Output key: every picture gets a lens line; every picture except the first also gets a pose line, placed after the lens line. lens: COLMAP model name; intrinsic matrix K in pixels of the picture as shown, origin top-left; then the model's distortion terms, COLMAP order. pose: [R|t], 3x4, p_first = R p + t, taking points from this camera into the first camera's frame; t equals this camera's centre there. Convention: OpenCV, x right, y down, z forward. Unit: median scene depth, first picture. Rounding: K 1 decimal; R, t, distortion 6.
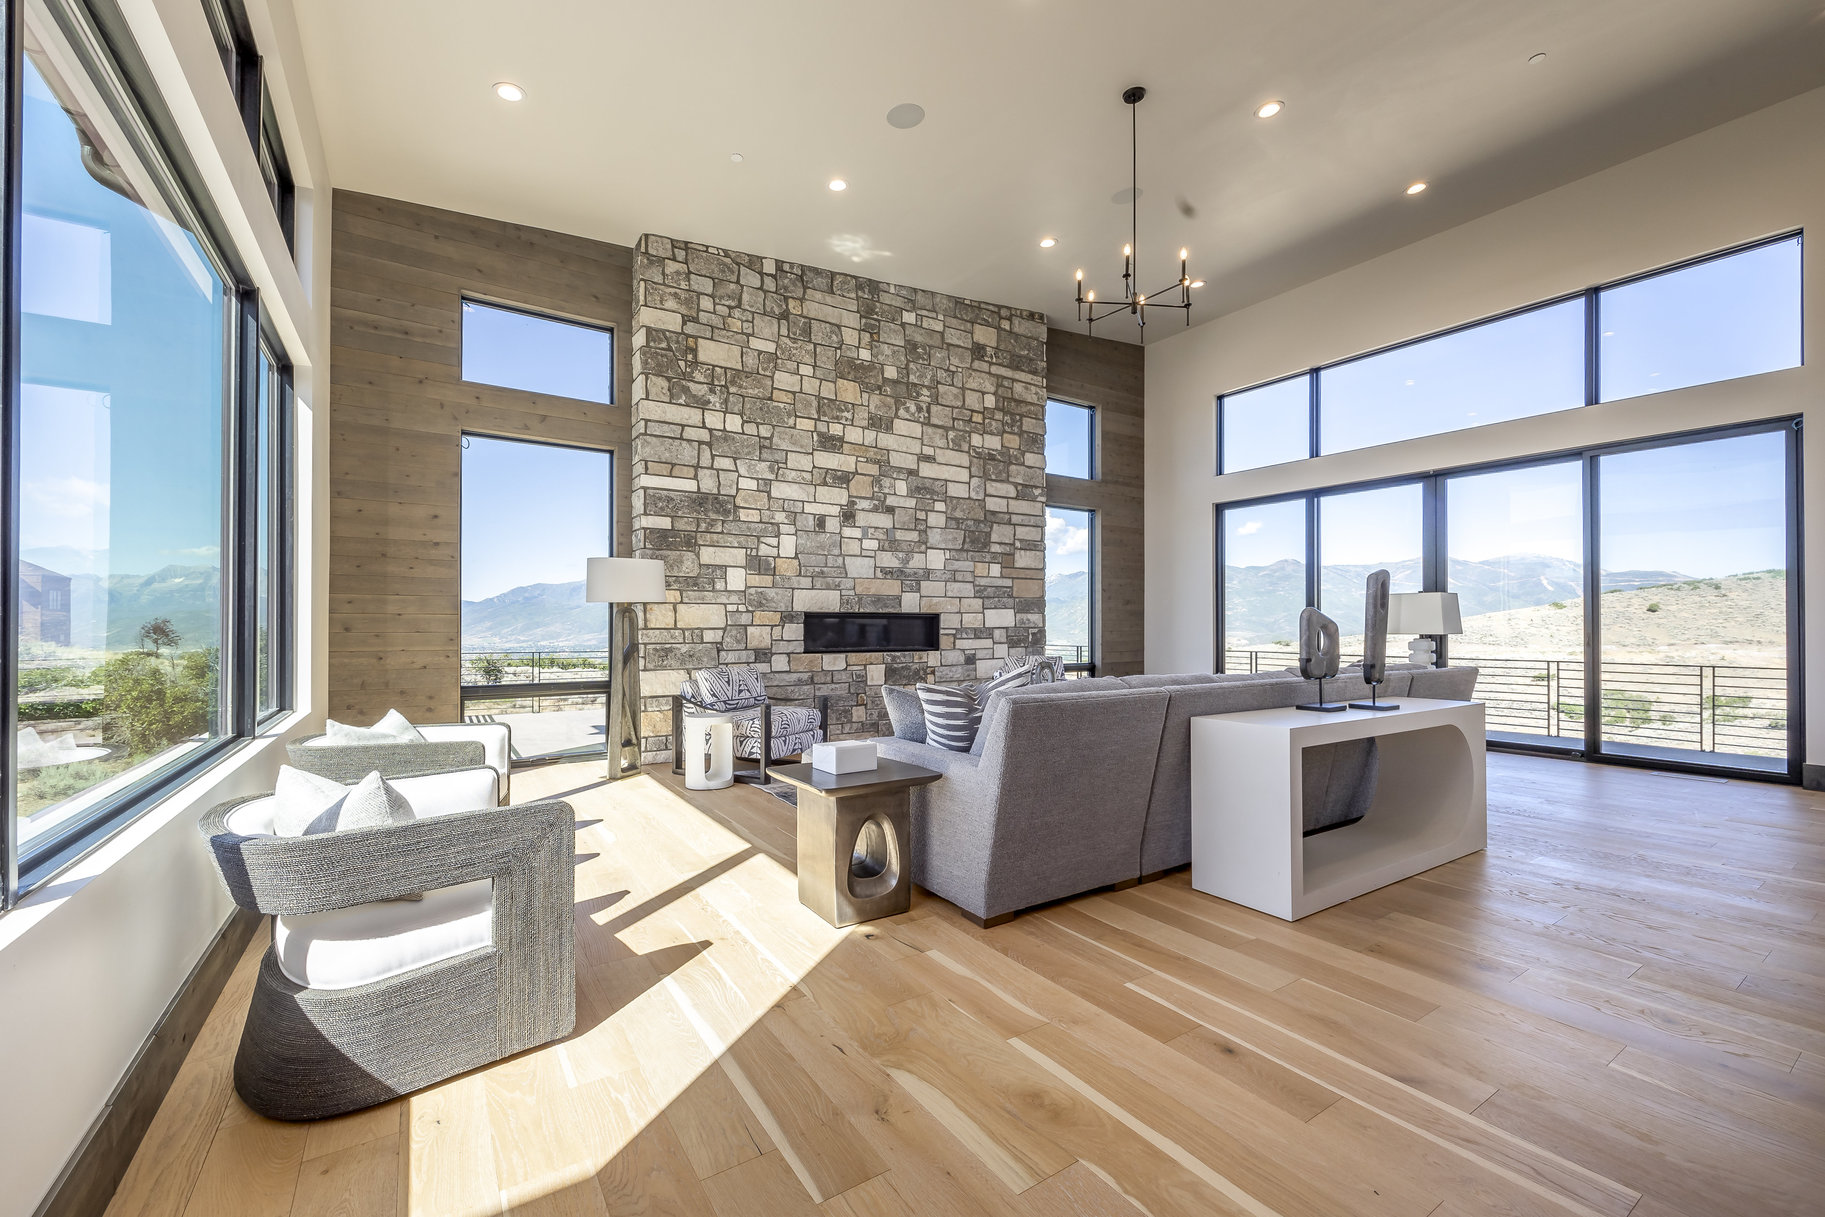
lens RADIAL K [[749.2, 0, 908.2], [0, 749.2, 619.7], [0, 0, 1]] dist [0.003368, 0.002134]
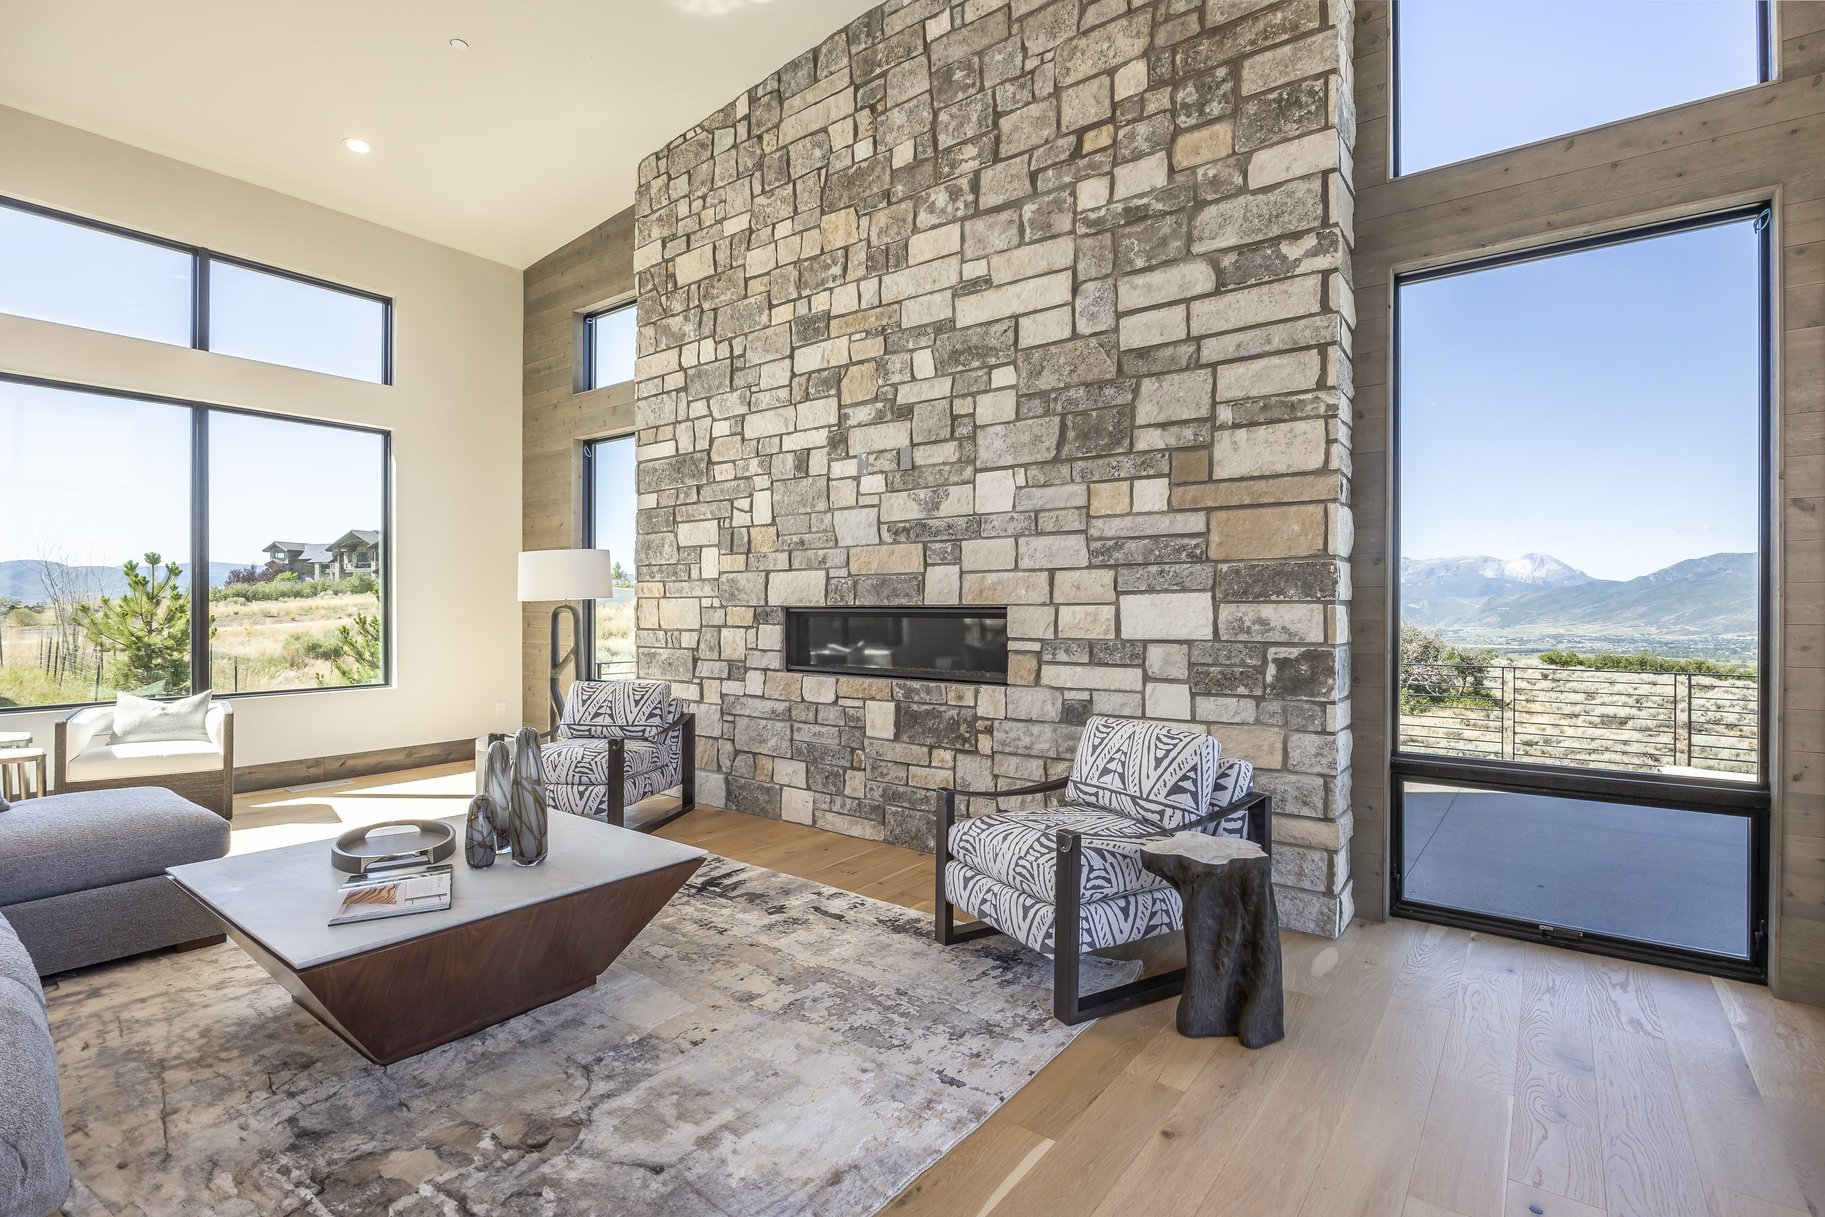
lens RADIAL K [[850.4, 0, 913.3], [0, 850.4, 611.6], [0, 0, 1]] dist [-0.018119, 0.000678]
pose [[0.336275, 0.002030, -0.941762, 0.546291], [0.005666, 0.999975, 0.004178, -0.008022], [0.941747, -0.006741, 0.336255, 0.804428]]
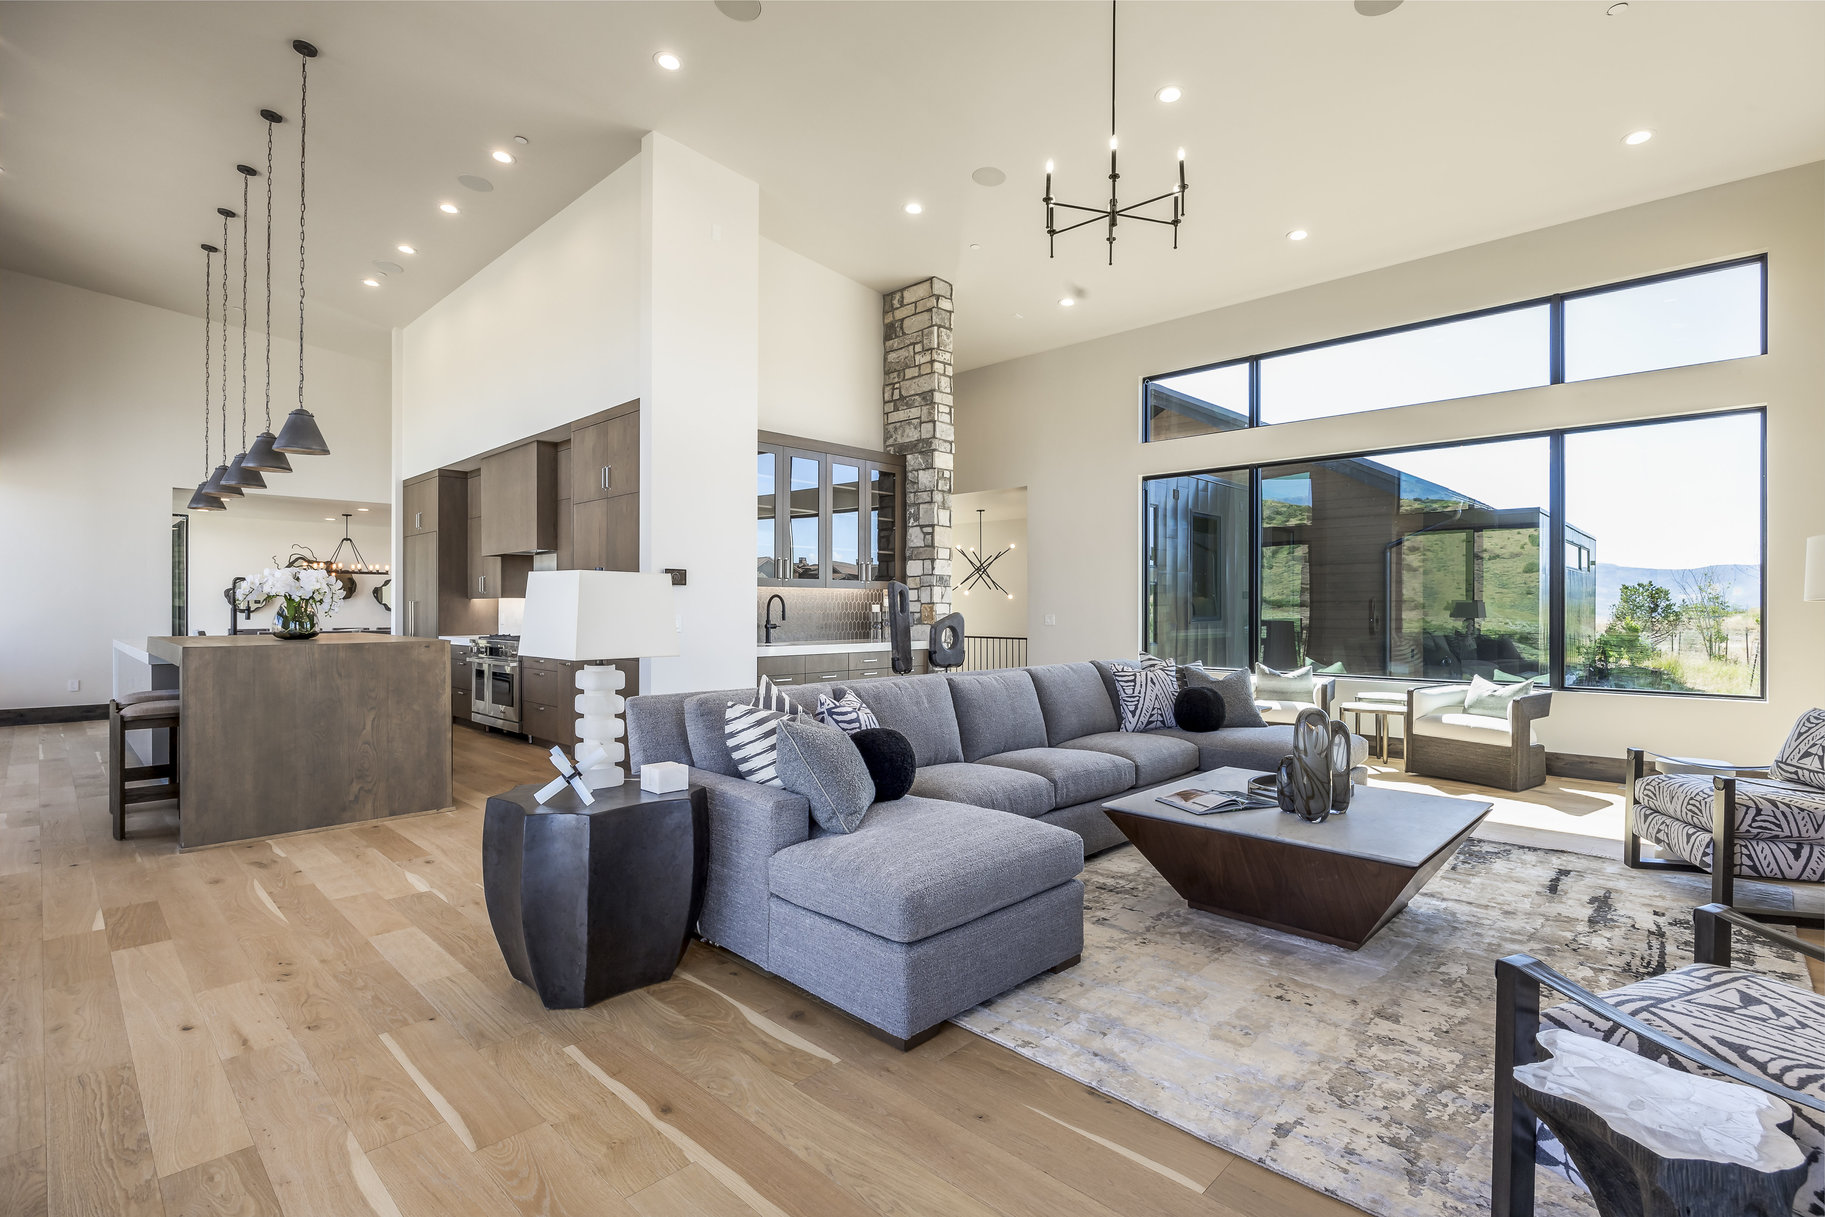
lens RADIAL K [[850.4, 0, 932.5], [0, 850.4, 623.8], [0, 0, 1]] dist [-0.018119, 0.000678]
pose [[-0.971524, 0.002638, -0.236926, 0.444412], [-0.000244, 0.999926, 0.012135, -0.007886], [0.236940, 0.011847, -0.971452, 1.153089]]
